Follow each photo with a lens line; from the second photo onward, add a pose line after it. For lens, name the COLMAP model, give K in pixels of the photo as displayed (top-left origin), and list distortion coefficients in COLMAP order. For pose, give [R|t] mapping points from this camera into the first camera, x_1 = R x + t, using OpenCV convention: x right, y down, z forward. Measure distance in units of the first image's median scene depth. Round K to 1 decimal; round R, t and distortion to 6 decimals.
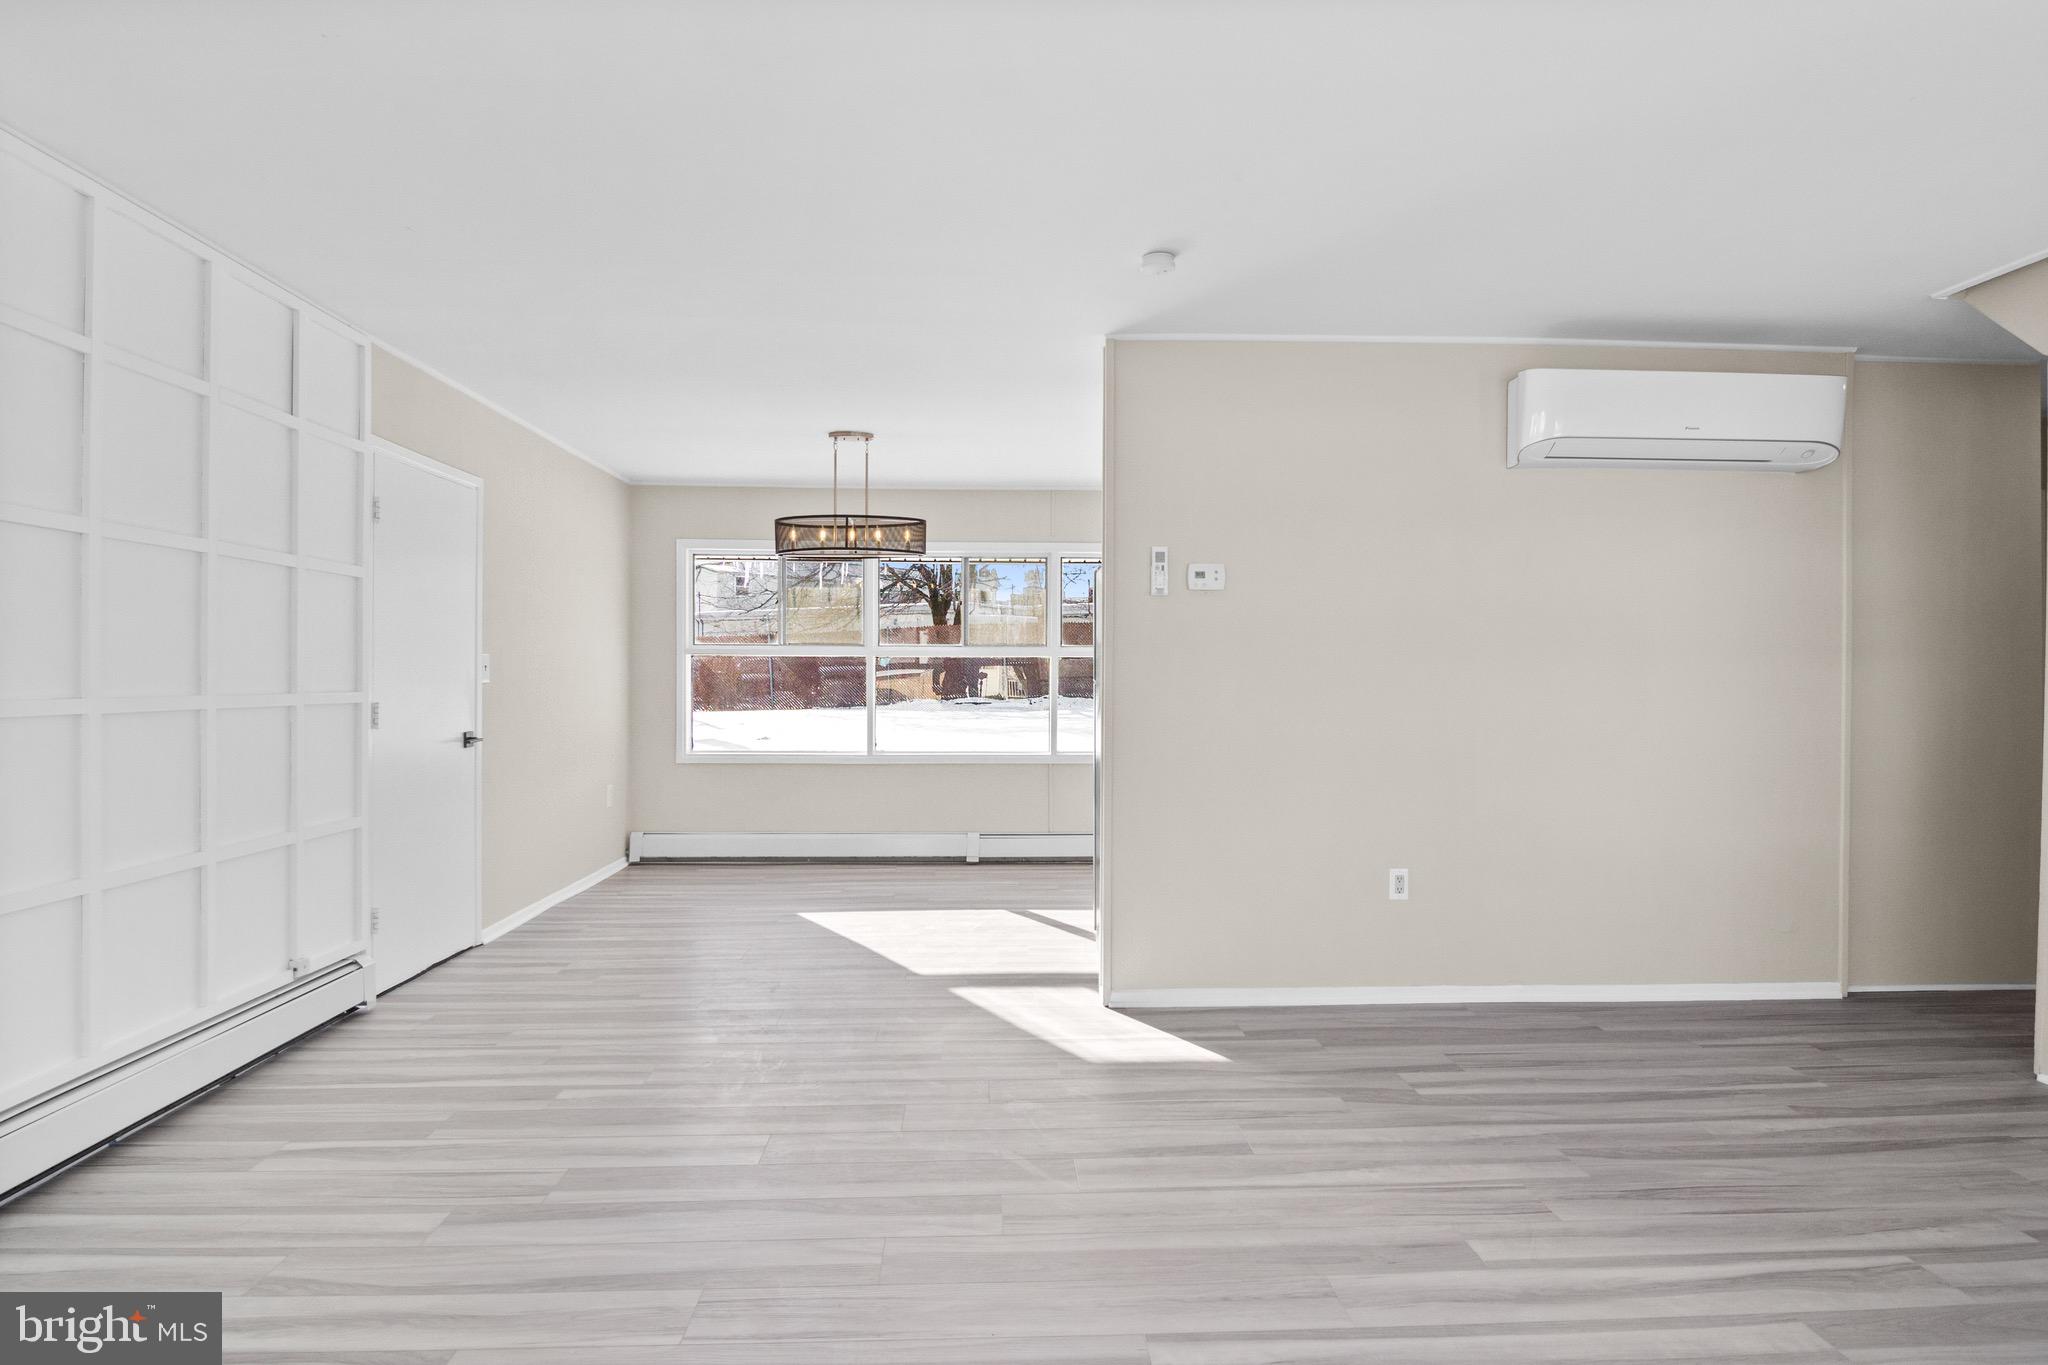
lens RADIAL K [[1081.4, 0, 1015.0], [0, 1081.4, 681.0], [0, 0, 1]] dist [-0.010277, -0.001369]
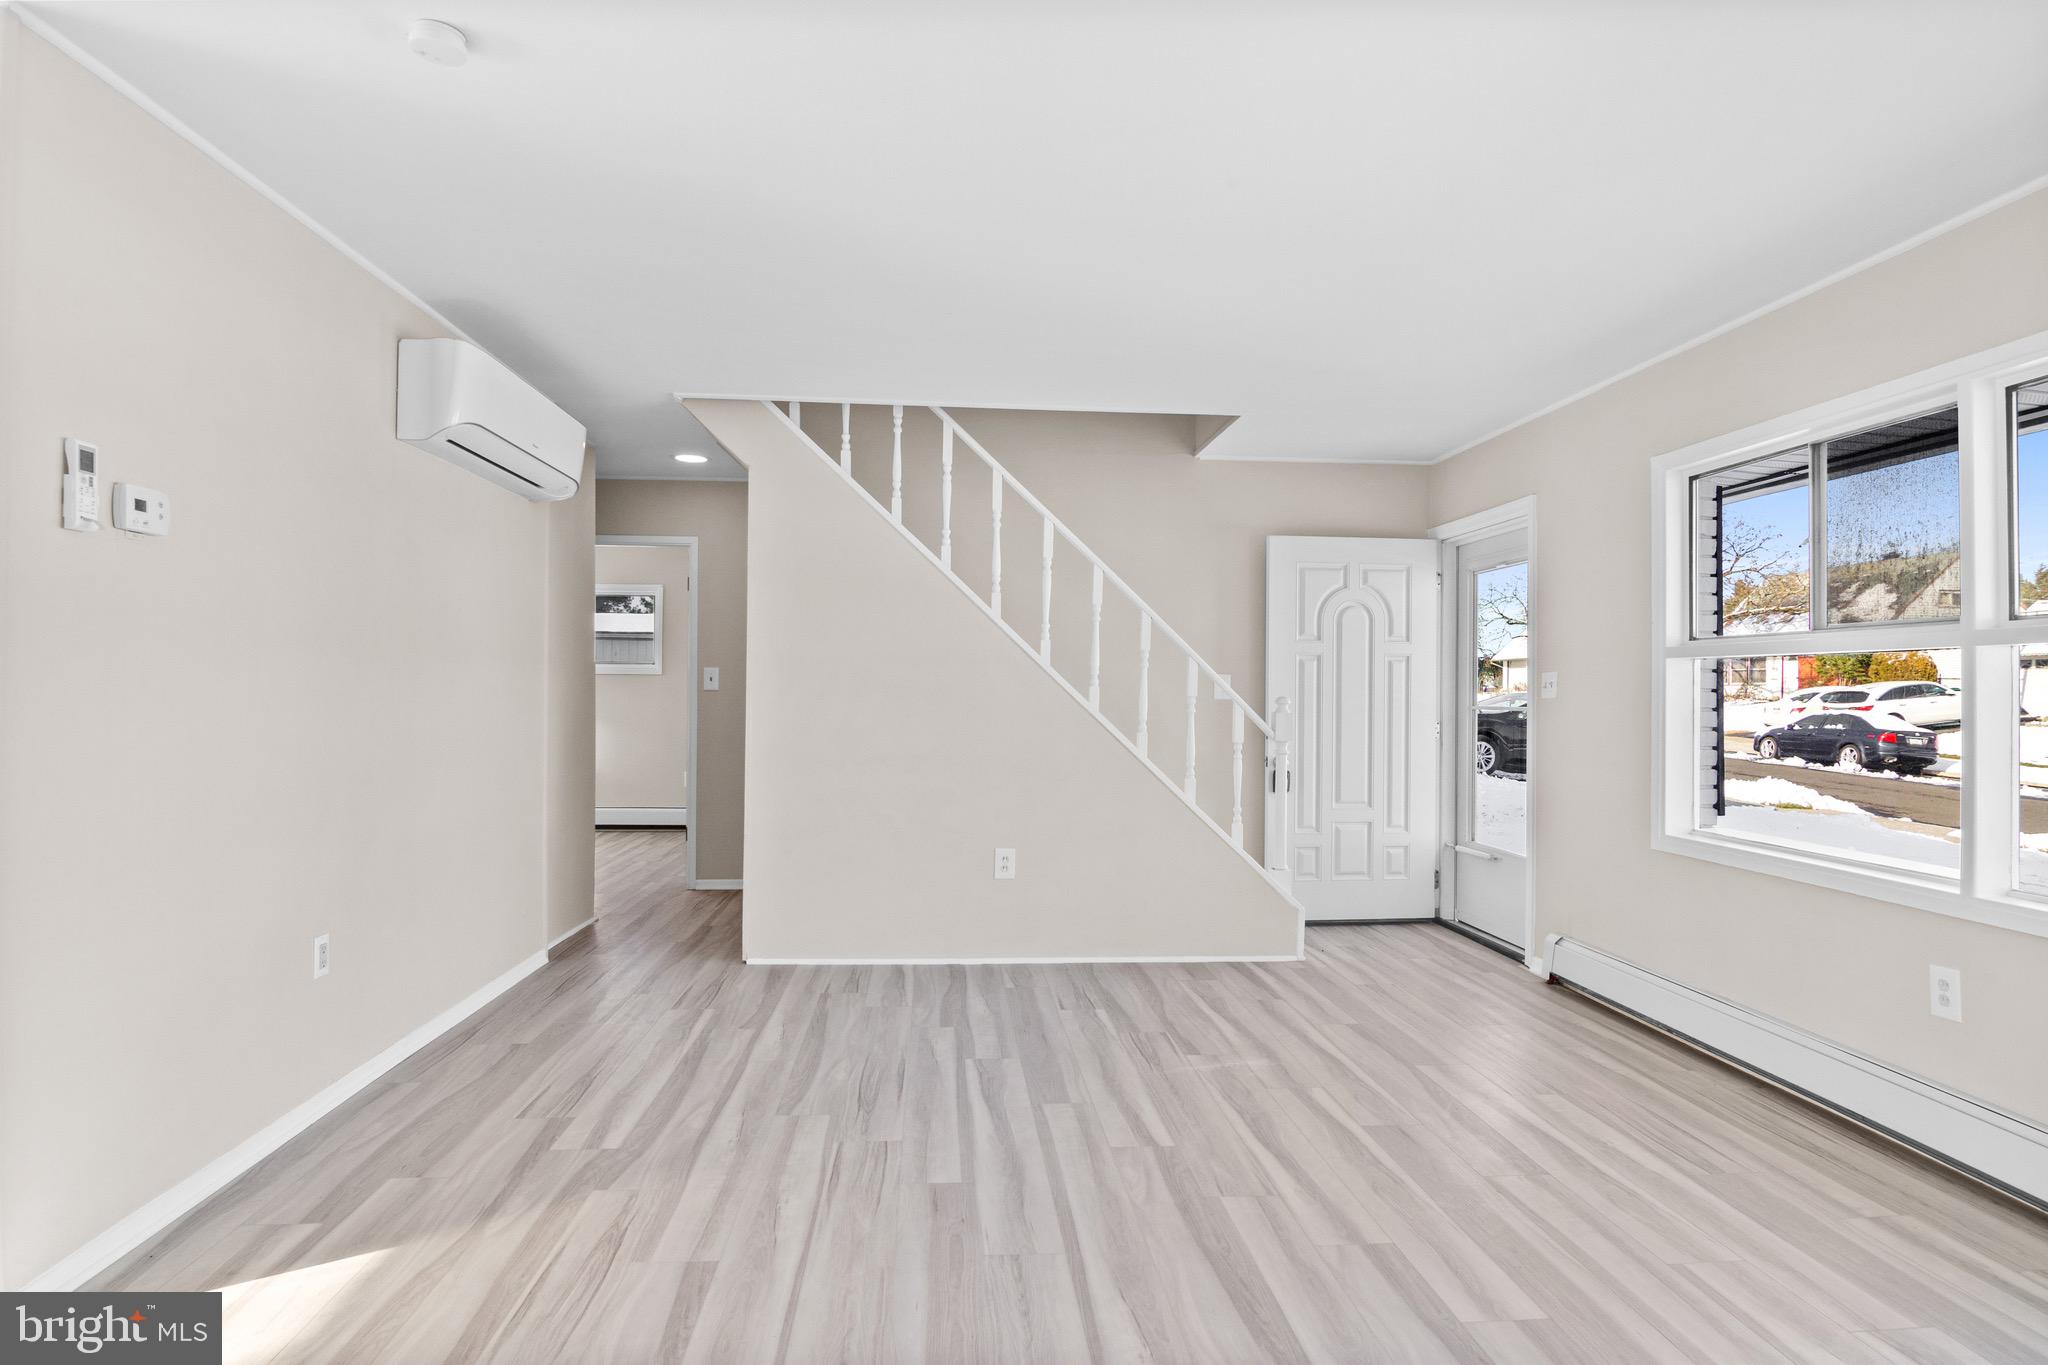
lens RADIAL K [[1081.4, 0, 1015.0], [0, 1081.4, 681.0], [0, 0, 1]] dist [-0.010277, -0.001369]
pose [[-0.030418, 0.007350, 0.999510, -0.563562], [-0.007861, 0.999940, -0.007592, -0.003762], [-0.999506, -0.008088, -0.030358, 0.729706]]
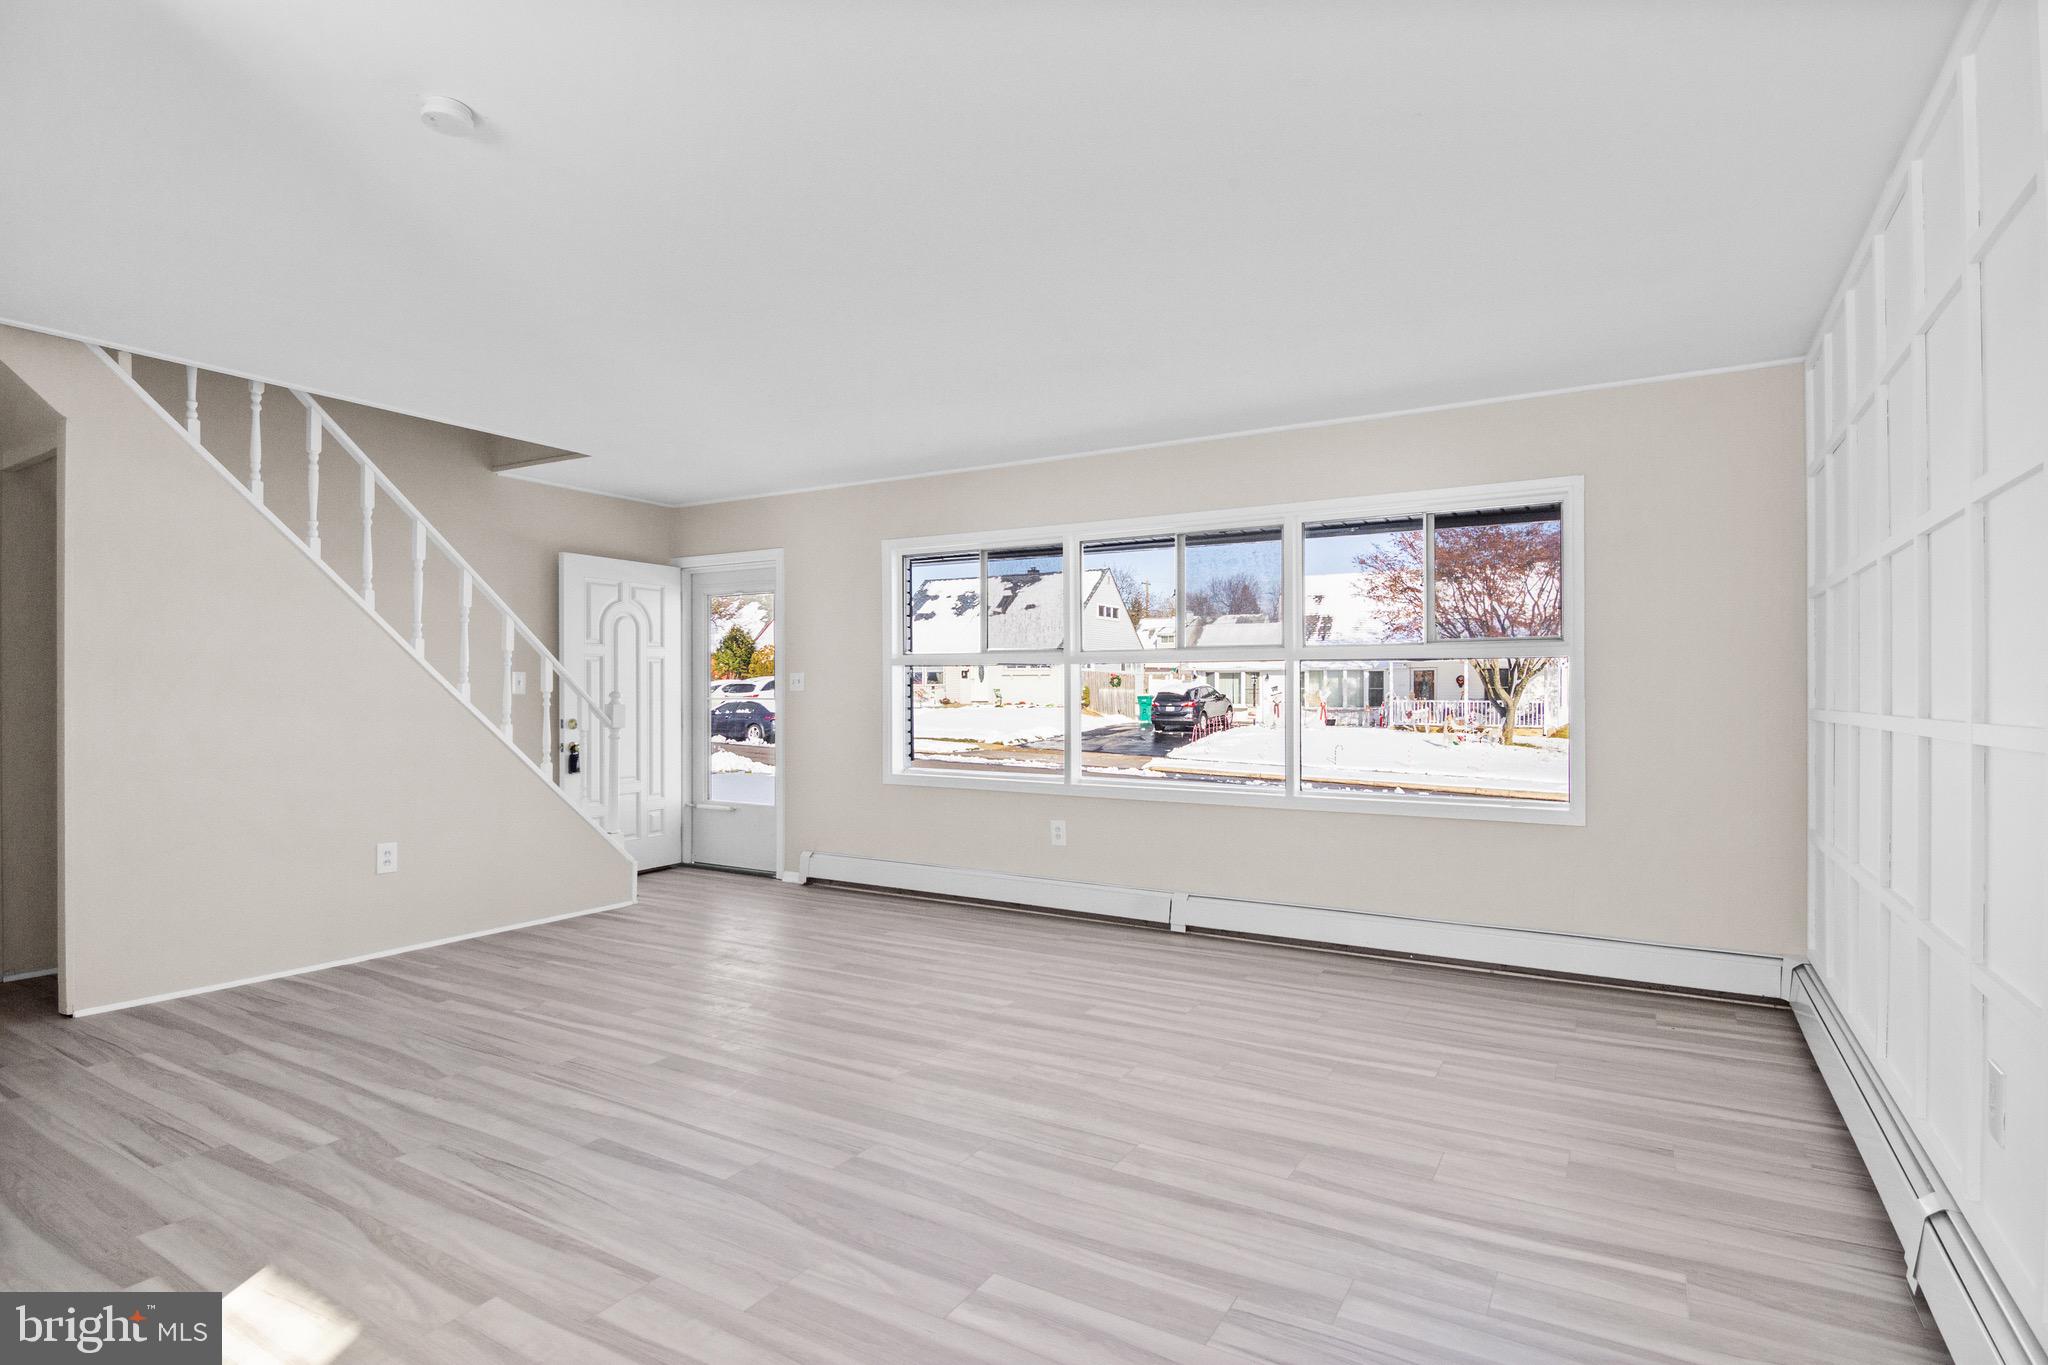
lens RADIAL K [[1057.9, 0, 1024.0], [0, 1057.9, 682.5], [0, 0, 1]] dist [-0.024385, -0.000821]
pose [[-0.839398, 0.000794, 0.543516, -0.625922], [-0.002337, 0.999984, -0.005070, -0.003810], [-0.543512, -0.005526, -0.839383, 1.495991]]
